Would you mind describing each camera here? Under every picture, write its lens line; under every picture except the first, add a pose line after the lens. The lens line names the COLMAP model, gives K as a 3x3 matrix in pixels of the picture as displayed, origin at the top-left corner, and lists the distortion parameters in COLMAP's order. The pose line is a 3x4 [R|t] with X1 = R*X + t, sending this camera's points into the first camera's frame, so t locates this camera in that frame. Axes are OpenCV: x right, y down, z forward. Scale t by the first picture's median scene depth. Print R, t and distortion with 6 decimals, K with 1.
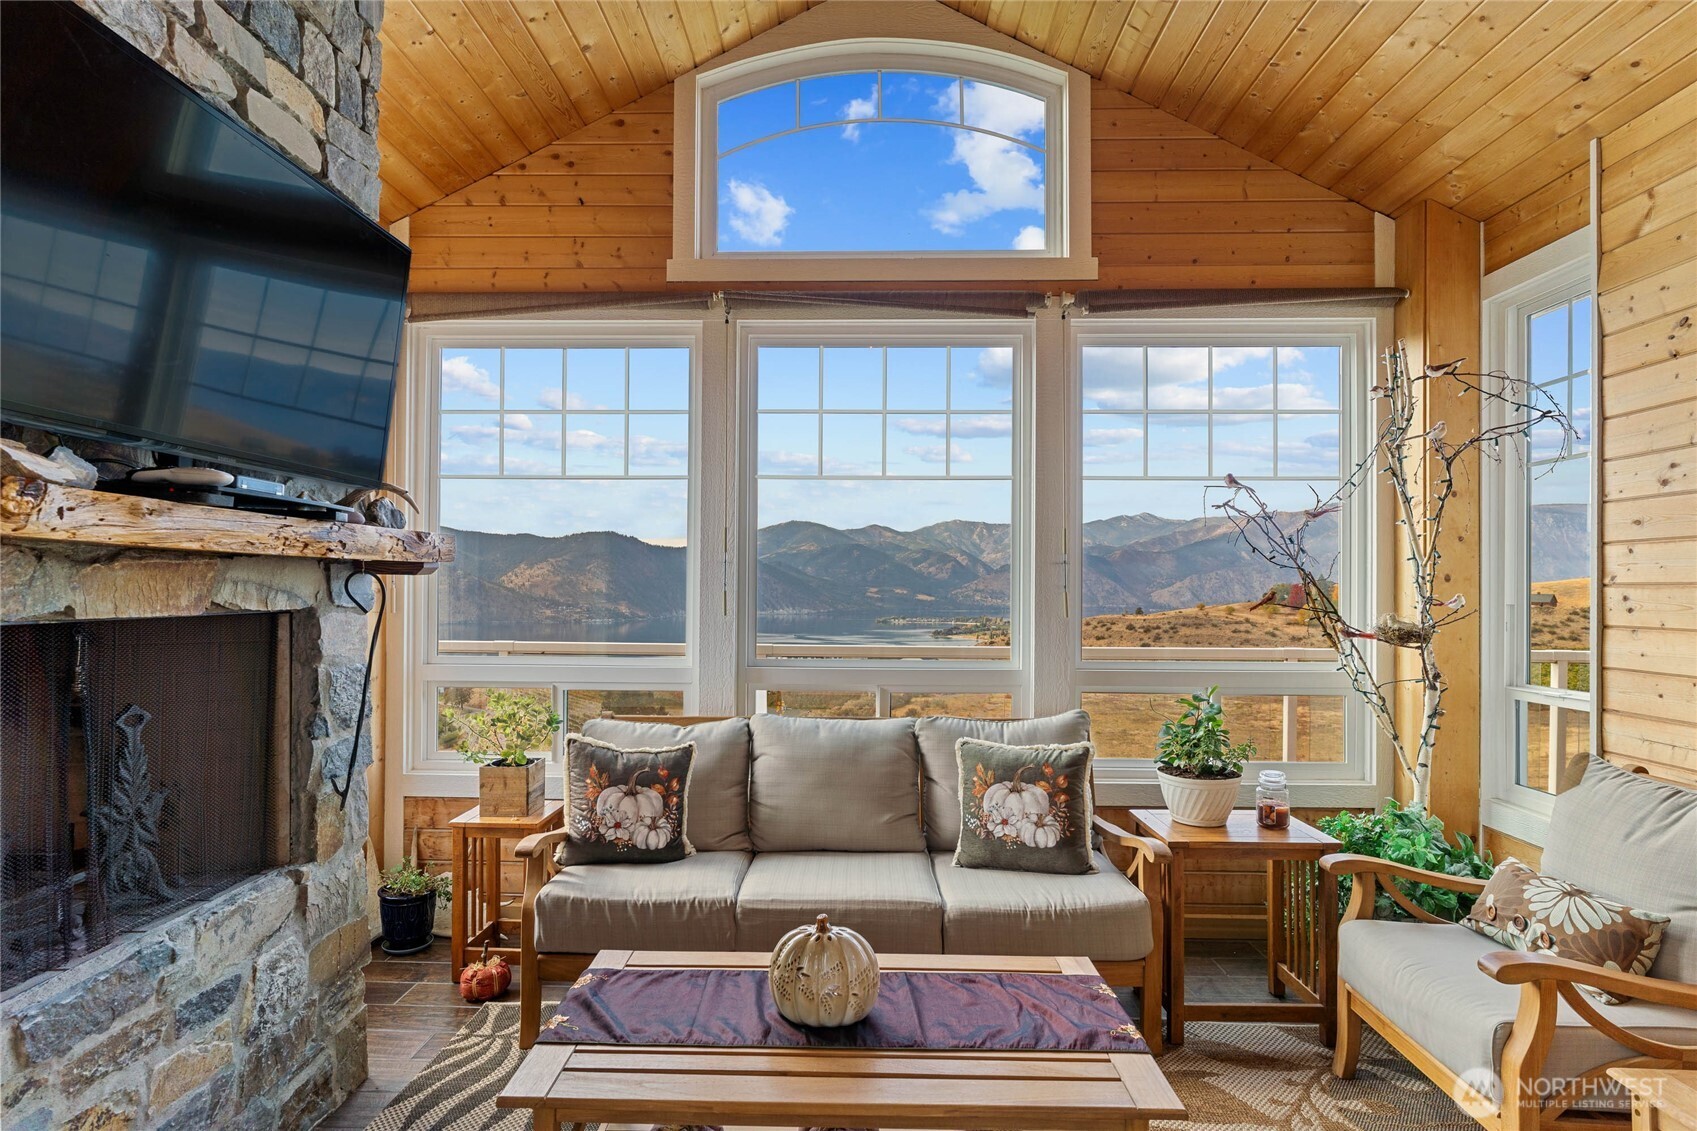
lens RADIAL K [[864.6, 0, 838.2], [0, 864.6, 580.6], [0, 0, 1]] dist [-0.009469, 0.000846]
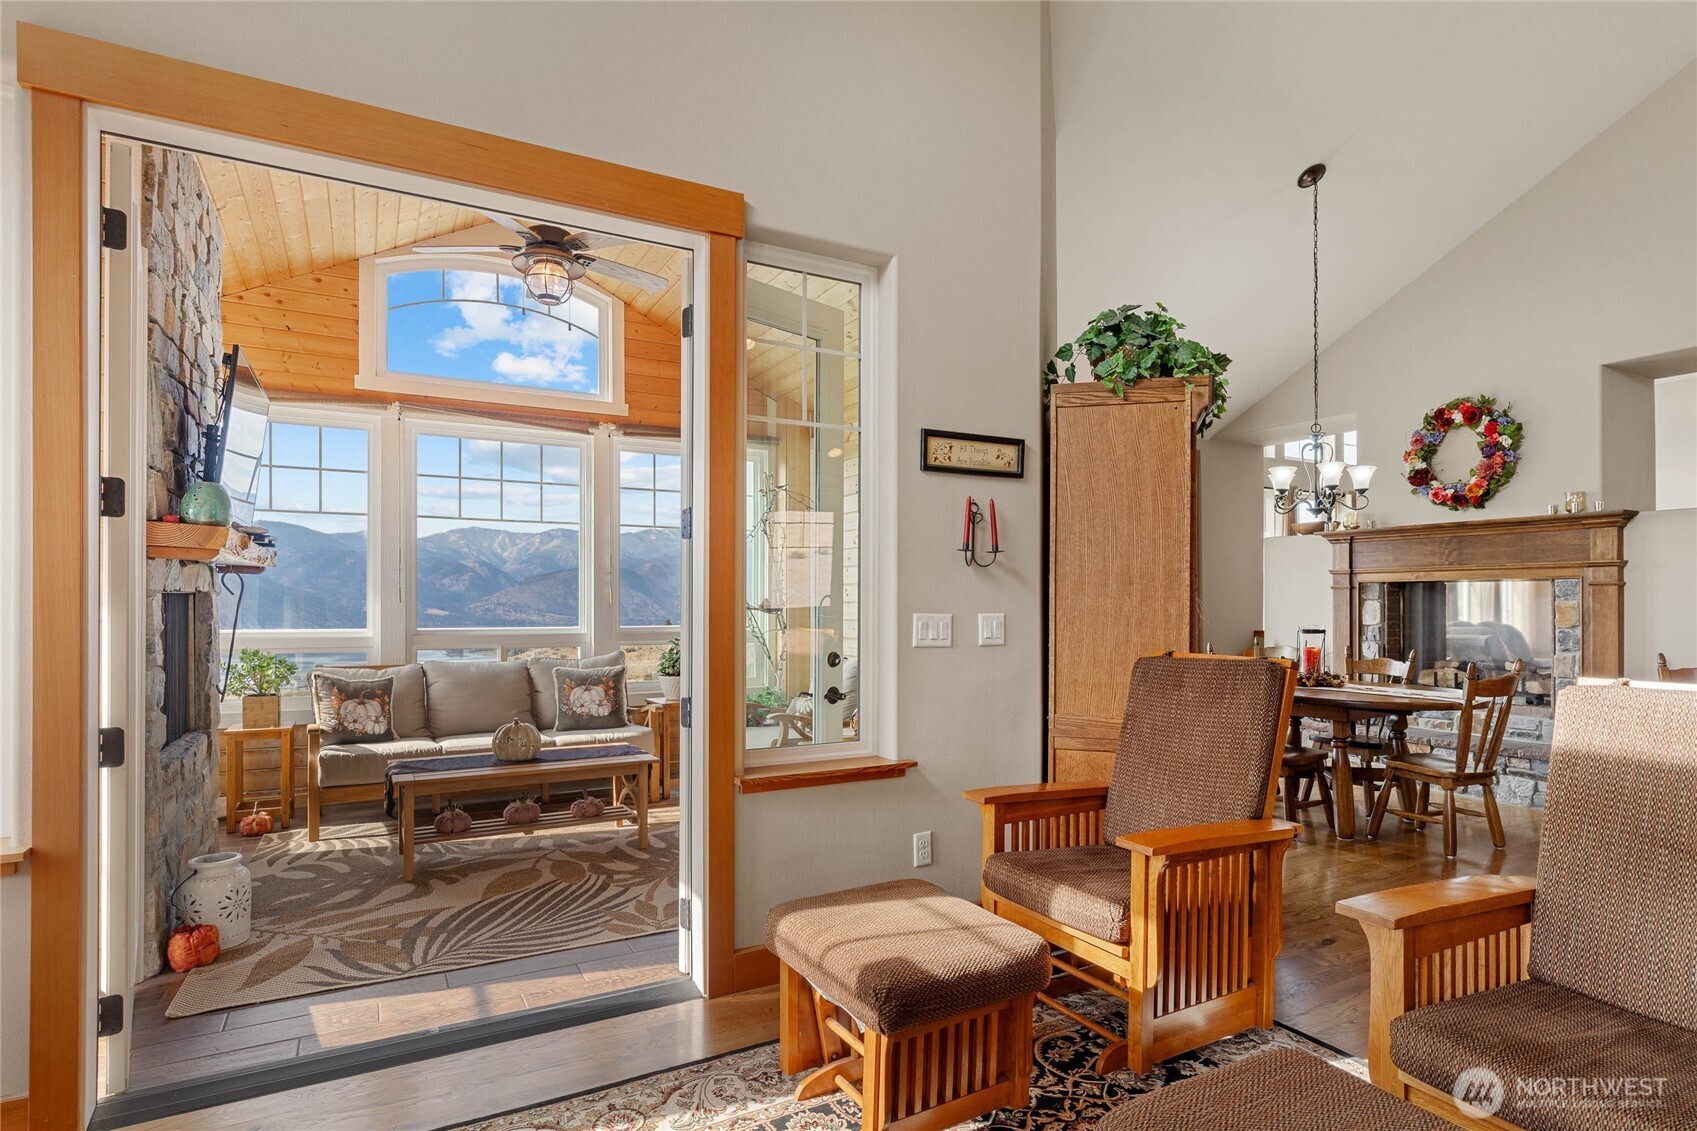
lens RADIAL K [[864.6, 0, 860.5], [0, 864.6, 607.2], [0, 0, 1]] dist [-0.009469, 0.000846]
pose [[0.849021, -0.007929, 0.528300, -0.270021], [-0.000768, 0.999868, 0.016241, 0.023496], [-0.528359, -0.014195, 0.848902, -0.880180]]
